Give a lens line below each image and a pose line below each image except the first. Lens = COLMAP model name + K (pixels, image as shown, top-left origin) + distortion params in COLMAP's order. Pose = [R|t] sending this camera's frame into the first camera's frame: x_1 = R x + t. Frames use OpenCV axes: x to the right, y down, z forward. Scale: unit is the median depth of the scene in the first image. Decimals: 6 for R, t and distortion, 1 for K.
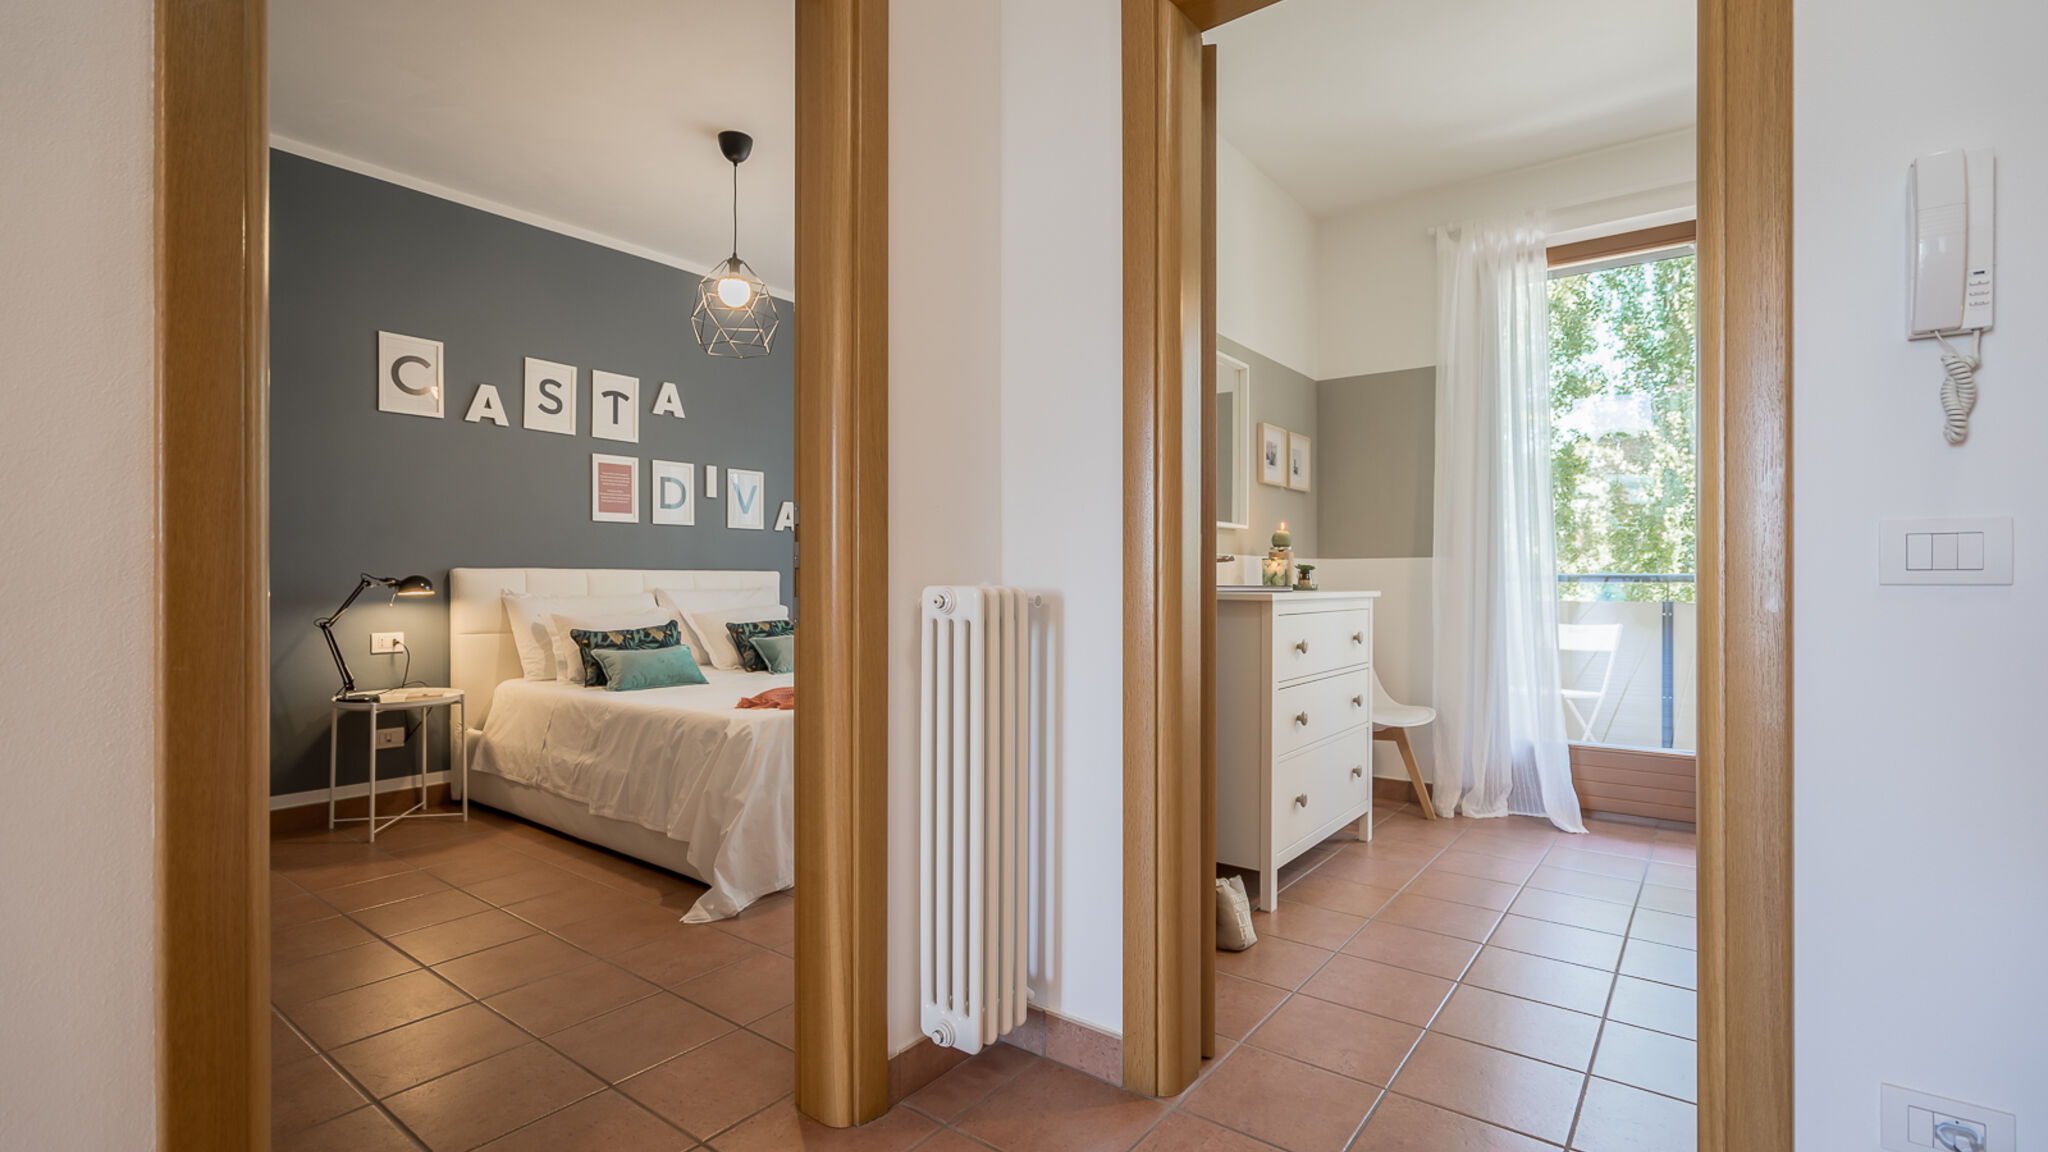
lens RADIAL K [[932.1, 0, 1017.4], [0, 932.1, 582.1], [0, 0, 1]] dist [-0.008121, 0.001977]
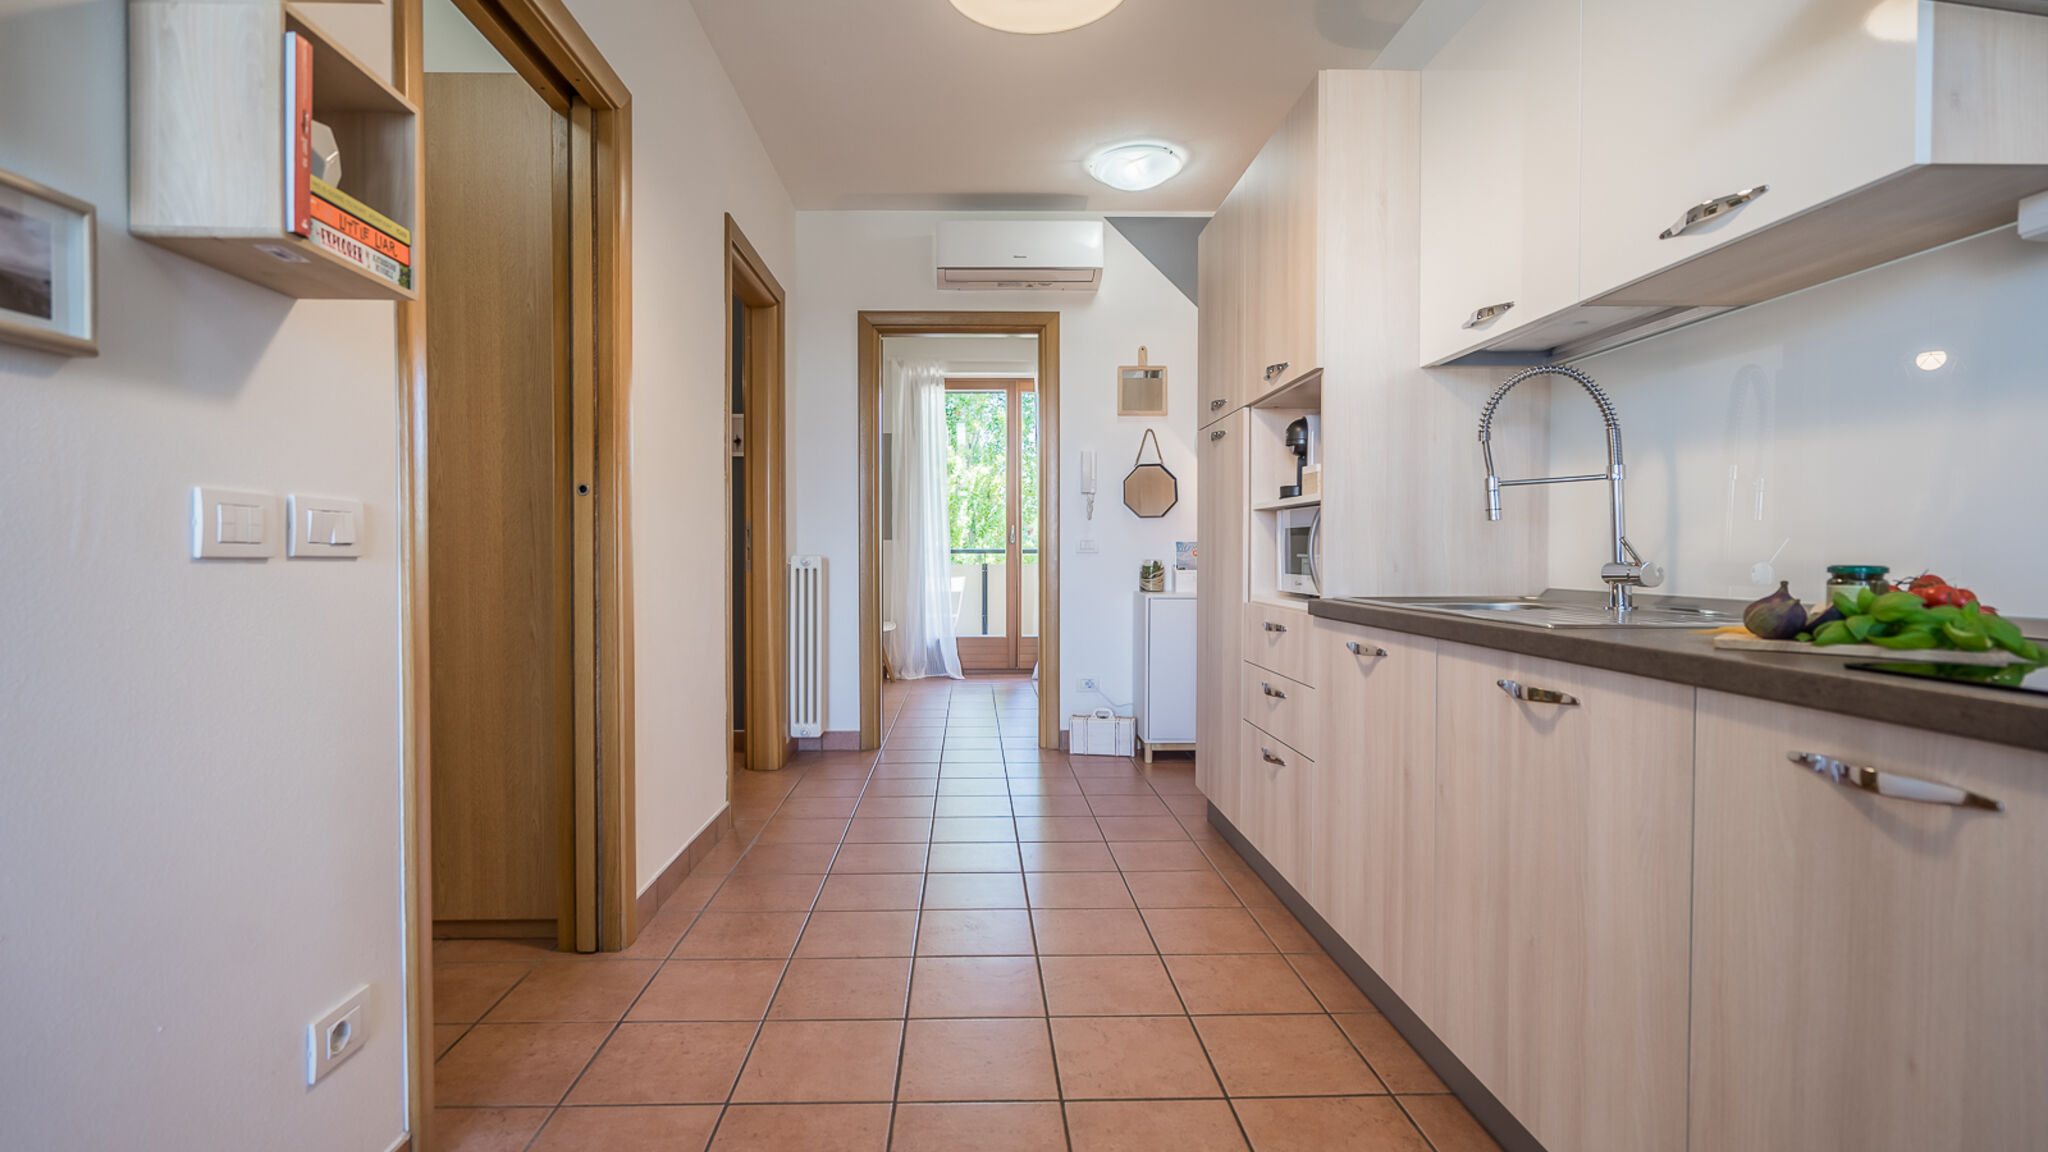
lens RADIAL K [[932.1, 0, 1000.8], [0, 932.1, 569.5], [0, 0, 1]] dist [-0.008121, 0.001977]
pose [[0.779500, -0.012897, 0.626270, -0.551397], [0.002719, 0.999848, 0.017206, 0.000583], [-0.626397, -0.011709, 0.779416, -0.579590]]
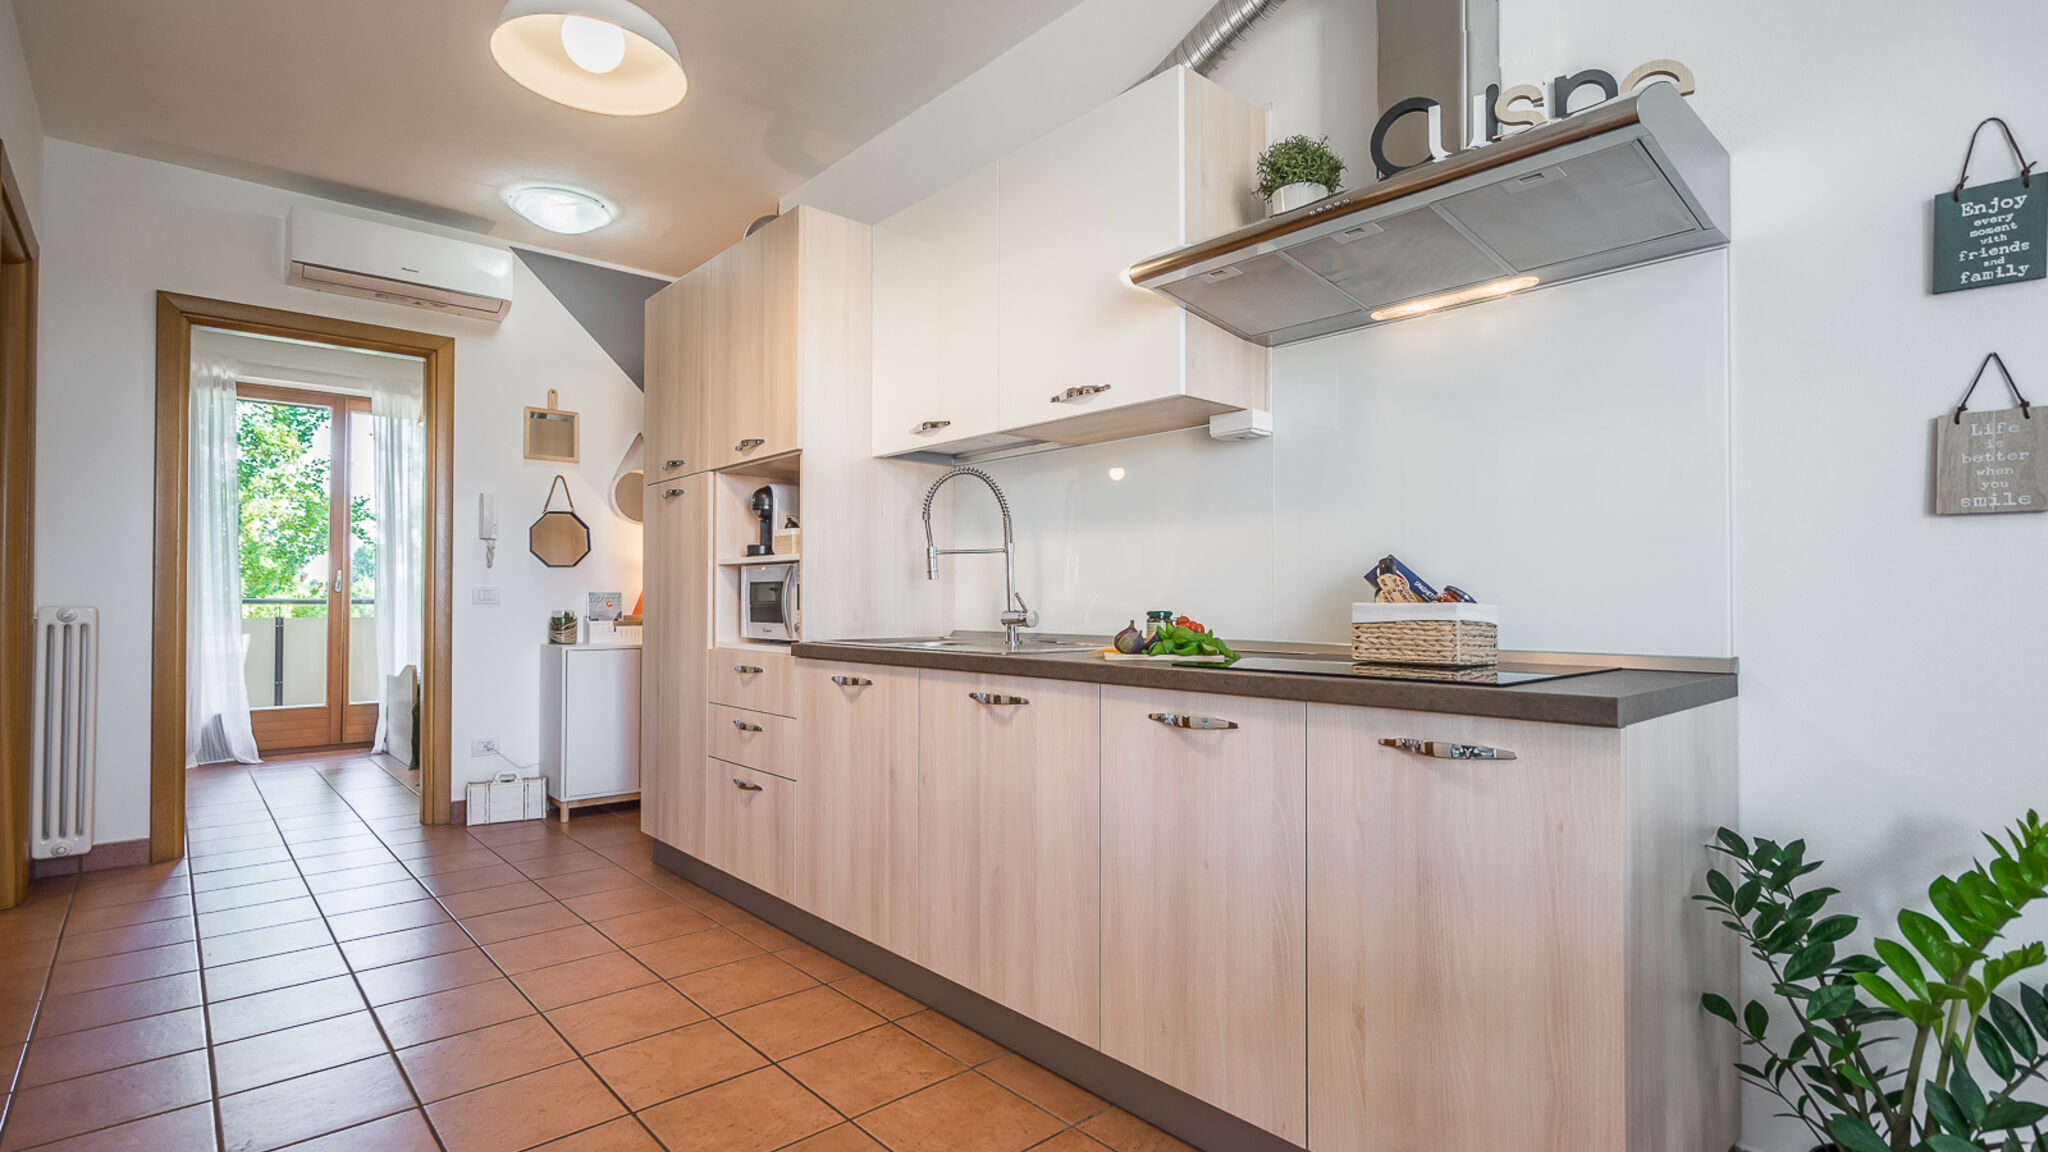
lens RADIAL K [[932.1, 0, 1028.5], [0, 932.1, 587.4], [0, 0, 1]] dist [-0.008121, 0.001977]
pose [[0.179012, 0.015772, 0.983720, -0.682745], [0.001966, 0.999864, -0.016388, 0.000266], [-0.983845, 0.004867, 0.178957, -0.542686]]
